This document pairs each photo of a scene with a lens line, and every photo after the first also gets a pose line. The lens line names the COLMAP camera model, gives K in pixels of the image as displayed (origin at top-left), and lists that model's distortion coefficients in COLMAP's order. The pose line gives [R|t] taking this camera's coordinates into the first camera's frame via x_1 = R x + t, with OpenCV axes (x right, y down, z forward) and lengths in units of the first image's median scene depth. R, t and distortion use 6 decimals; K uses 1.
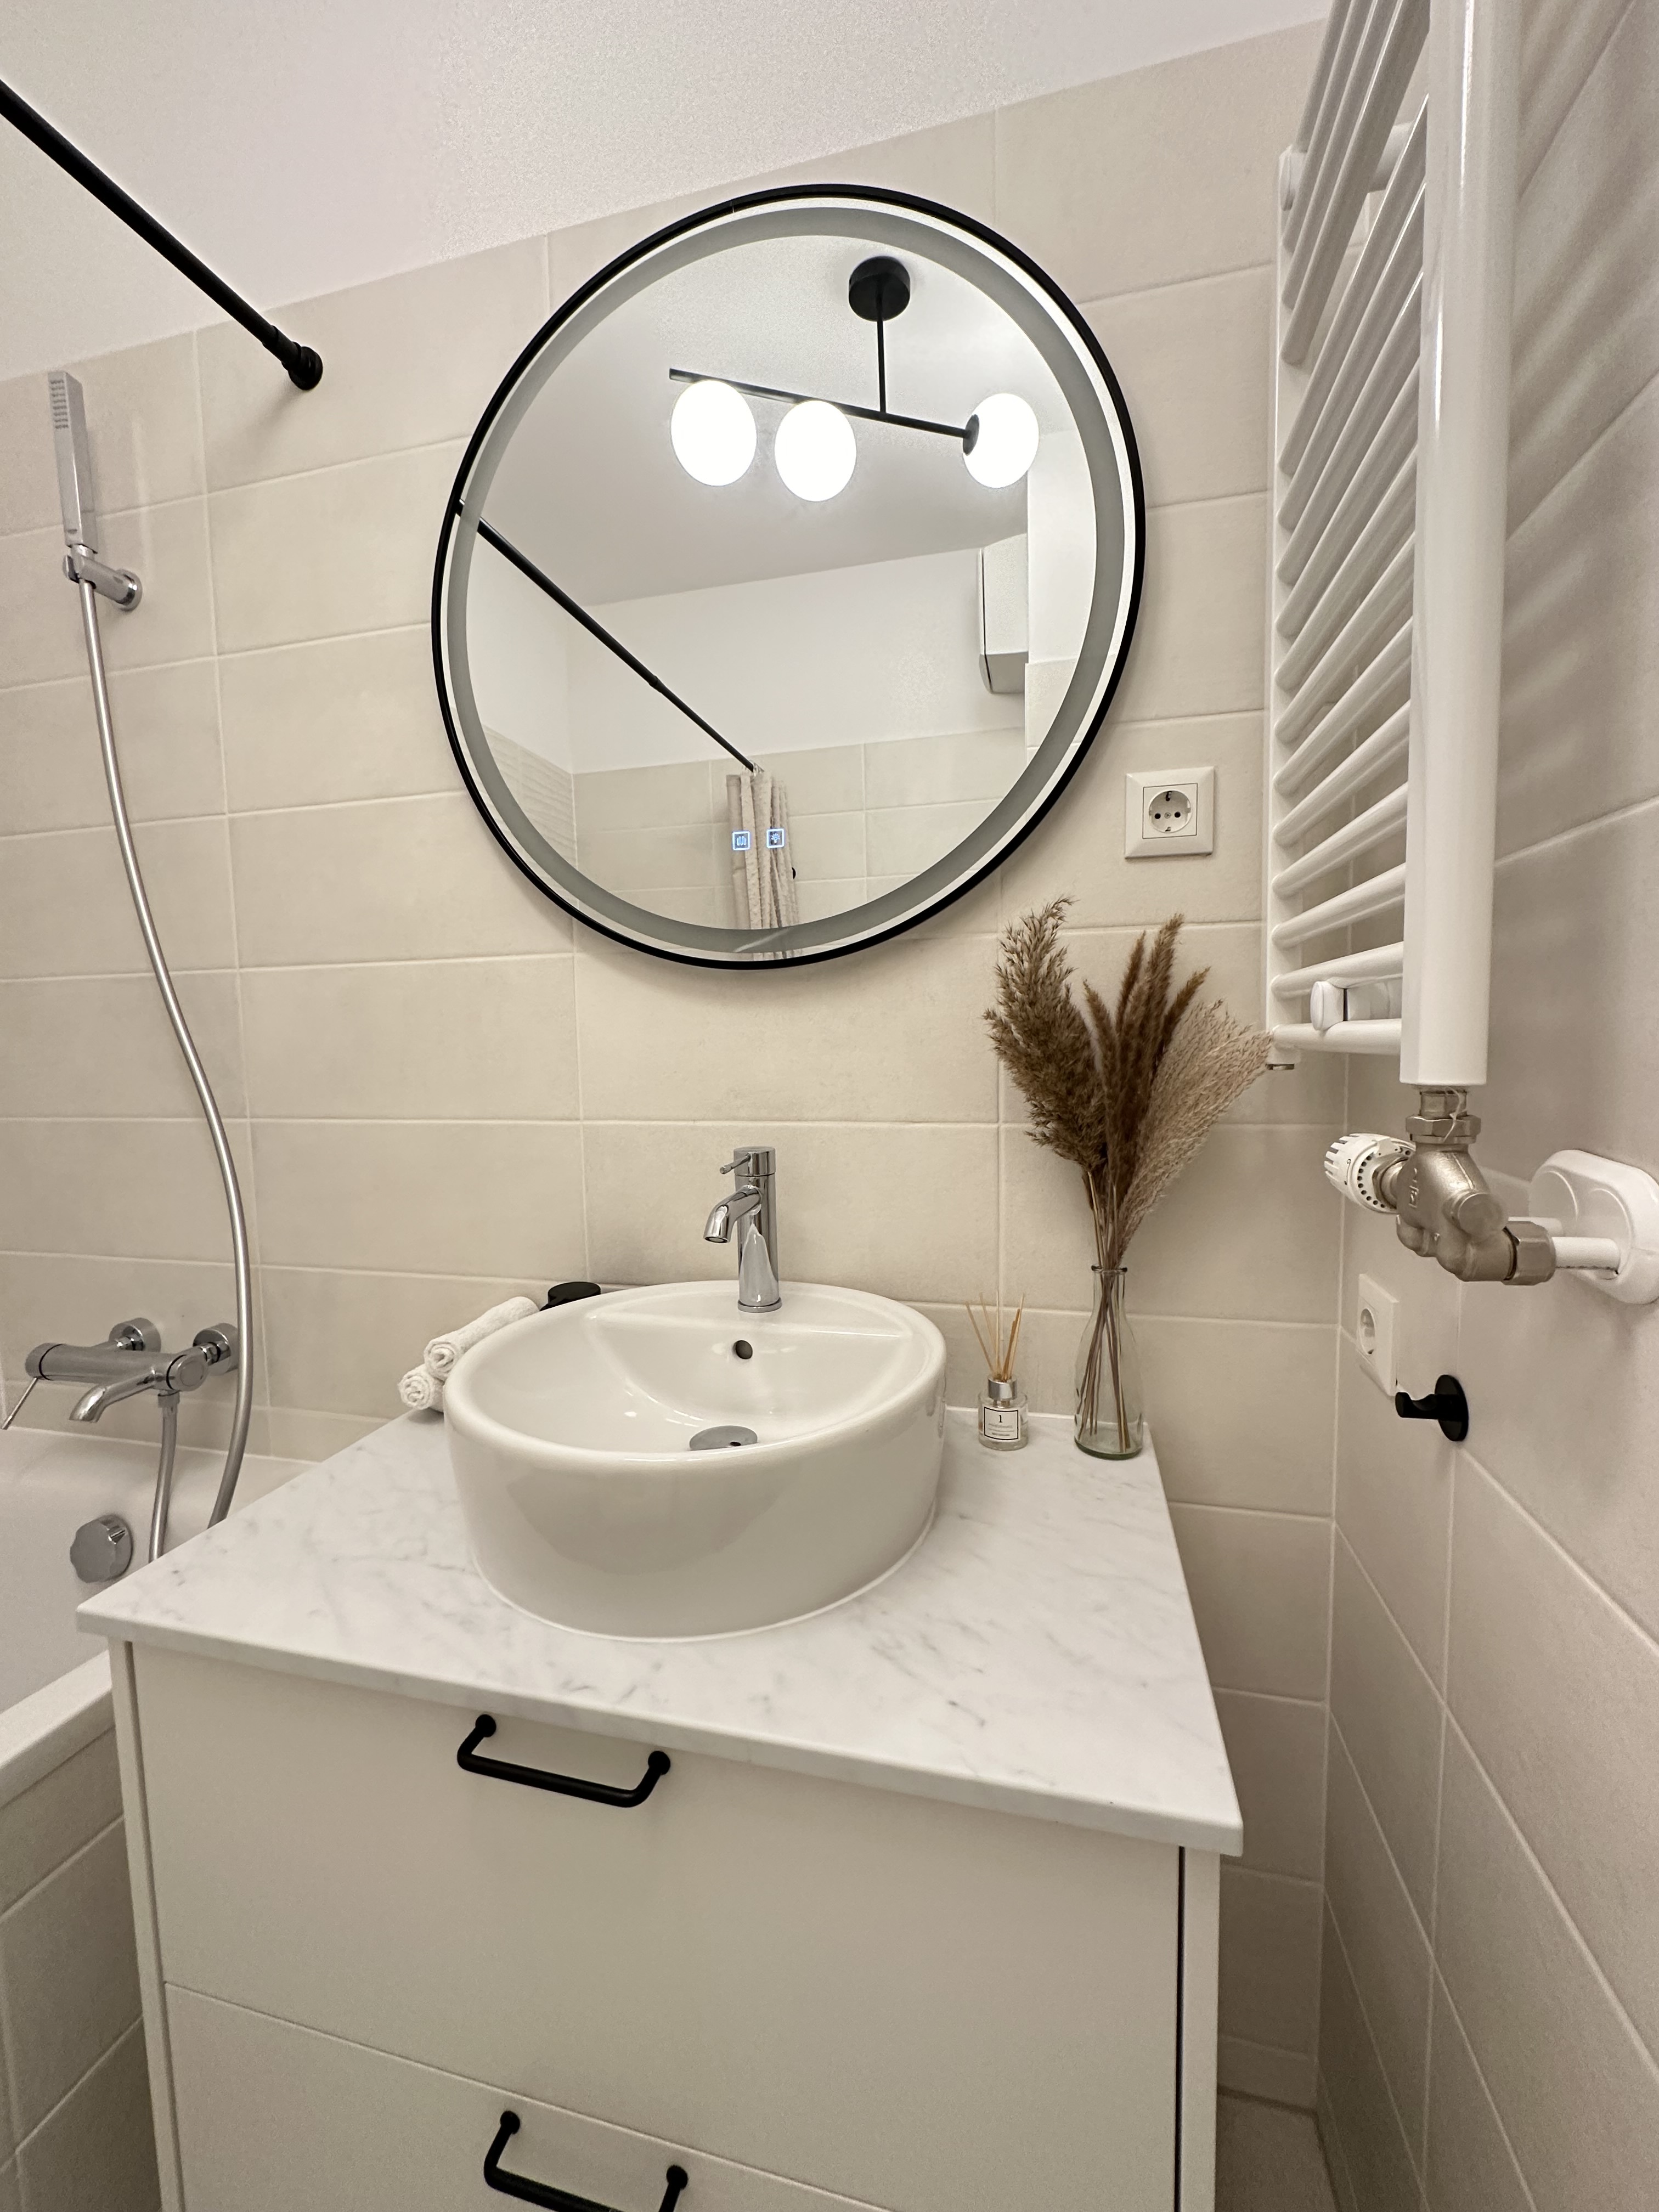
lens RADIAL K [[882.9, 0, 832.1], [0, 882.9, 1102.4], [0, 0, 1]] dist [-0.003301, 0.000448]
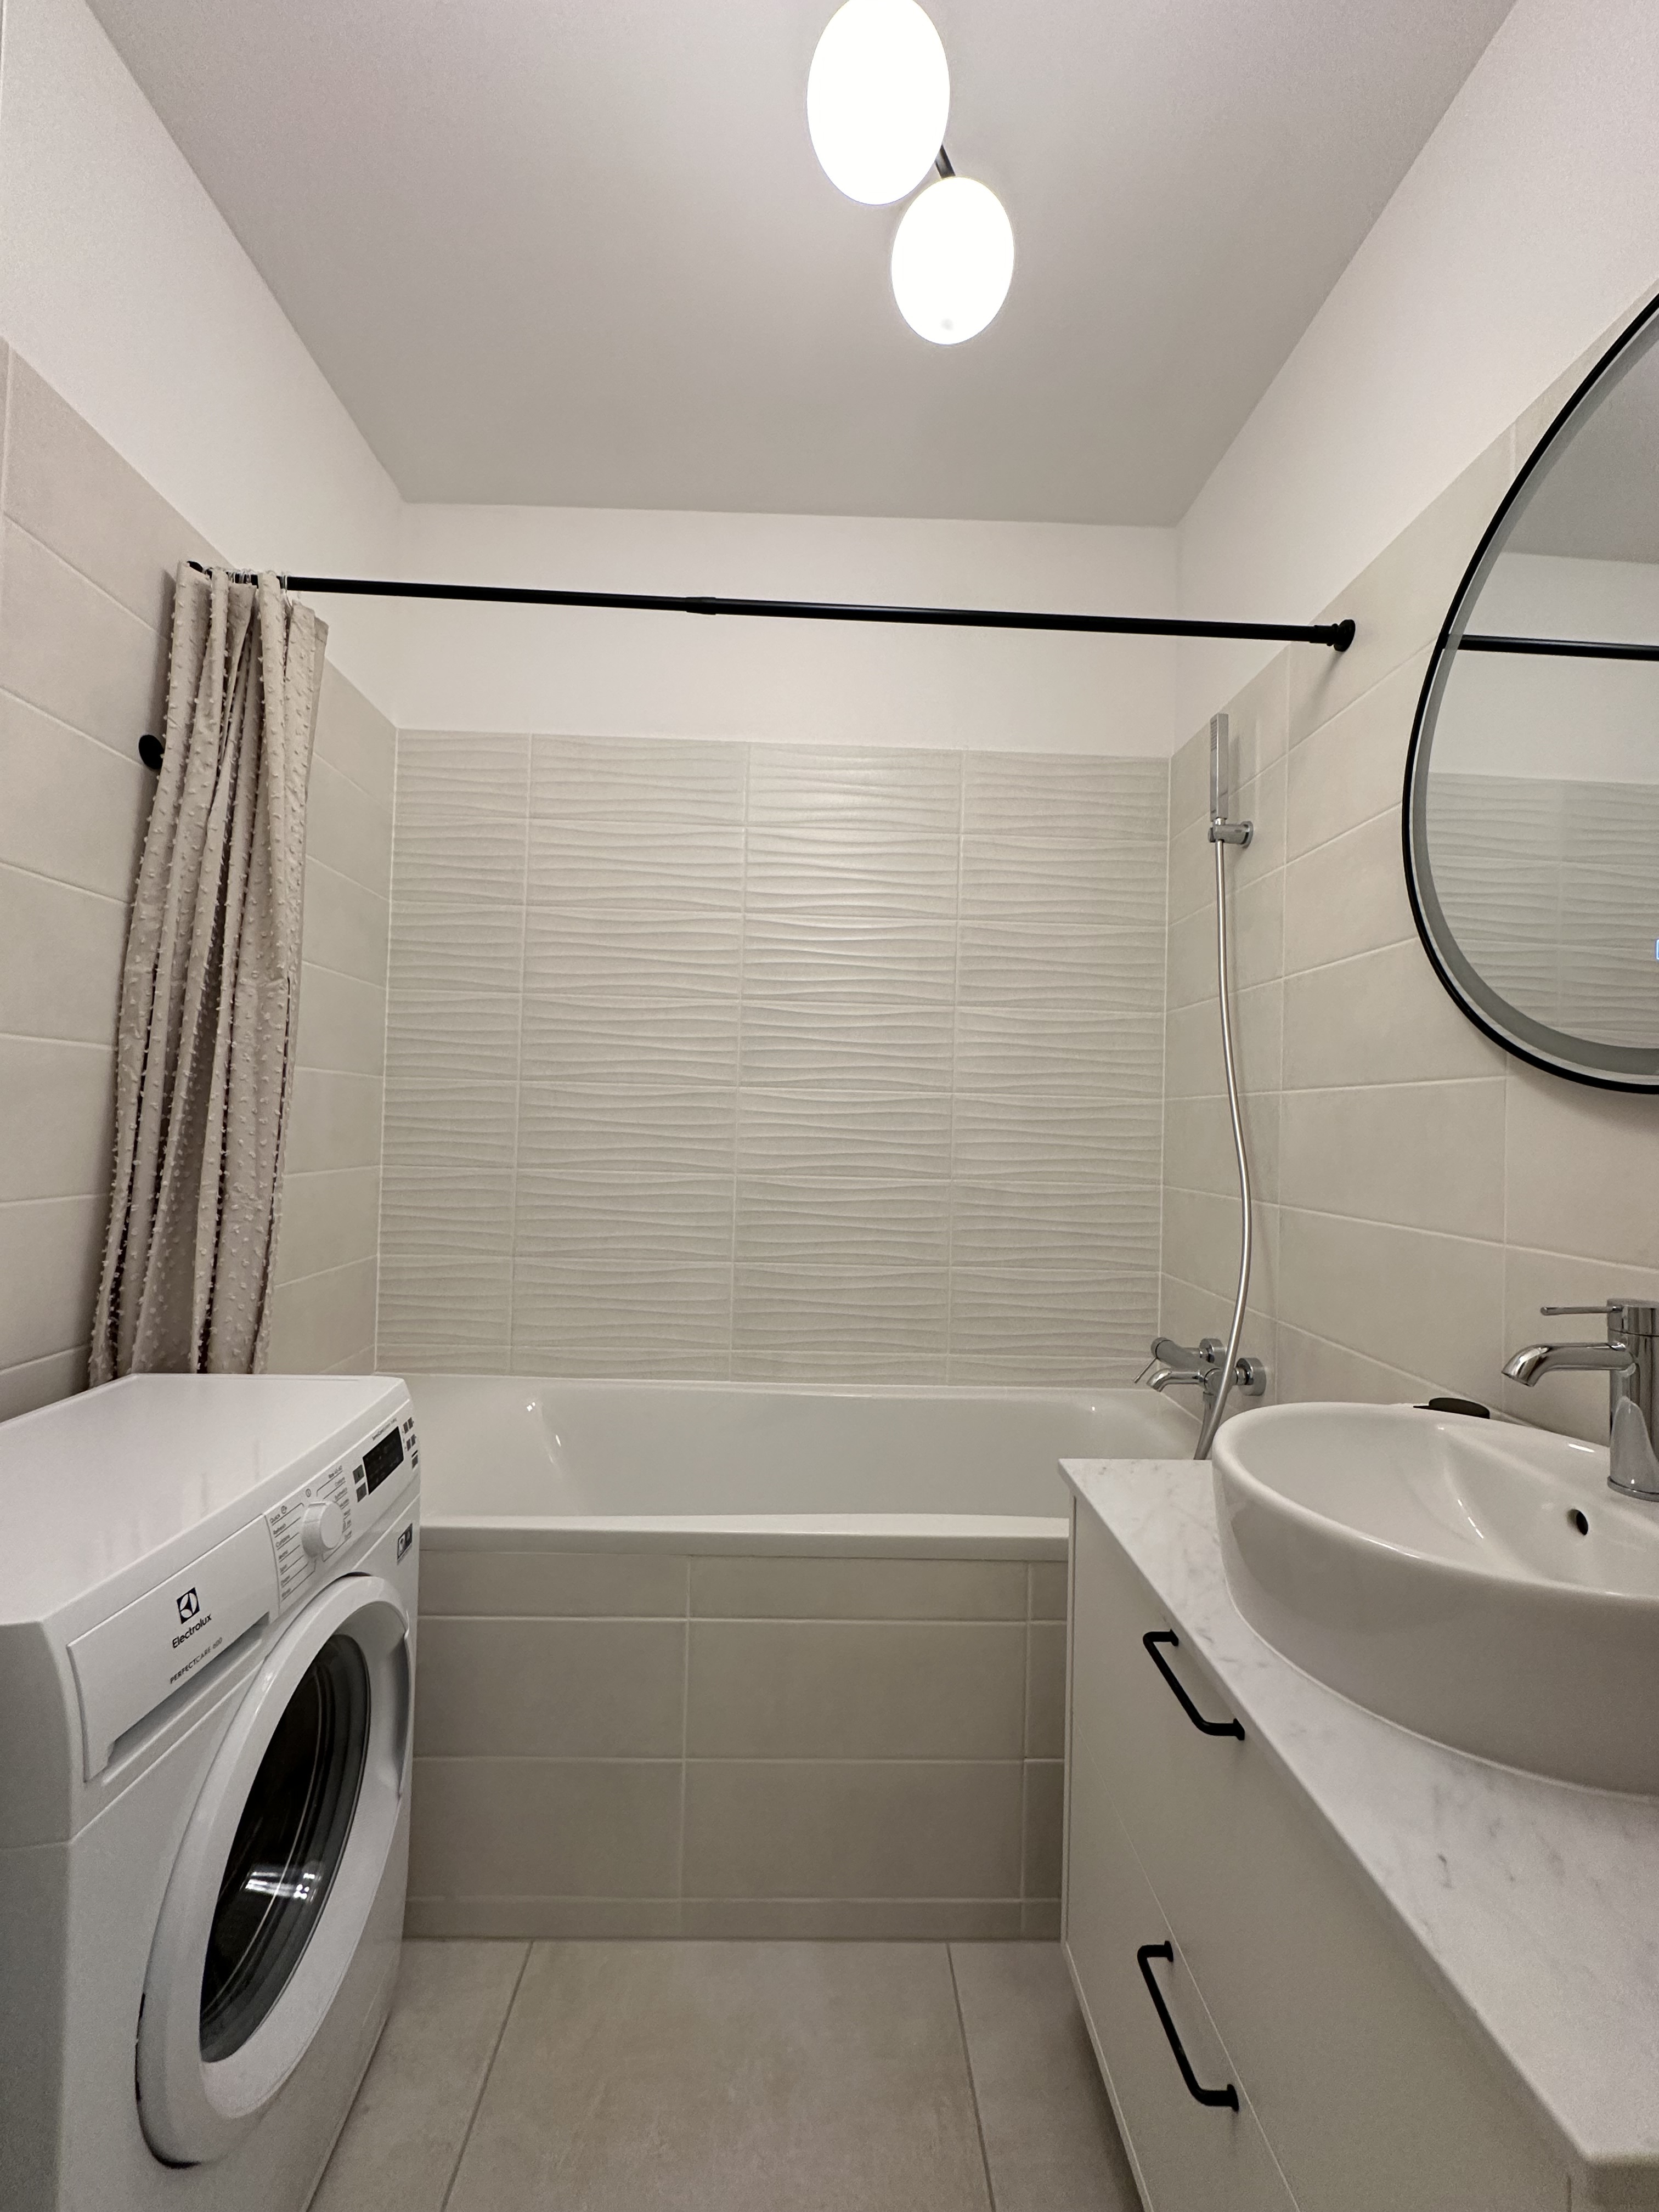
lens RADIAL K [[882.9, 0, 837.6], [0, 882.9, 1092.6], [0, 0, 1]] dist [-0.003301, 0.000448]
pose [[0.281000, -0.007591, -0.959678, 0.469597], [-0.104014, 0.993837, -0.038317, -0.032568], [0.954055, 0.110587, 0.278478, -0.007577]]
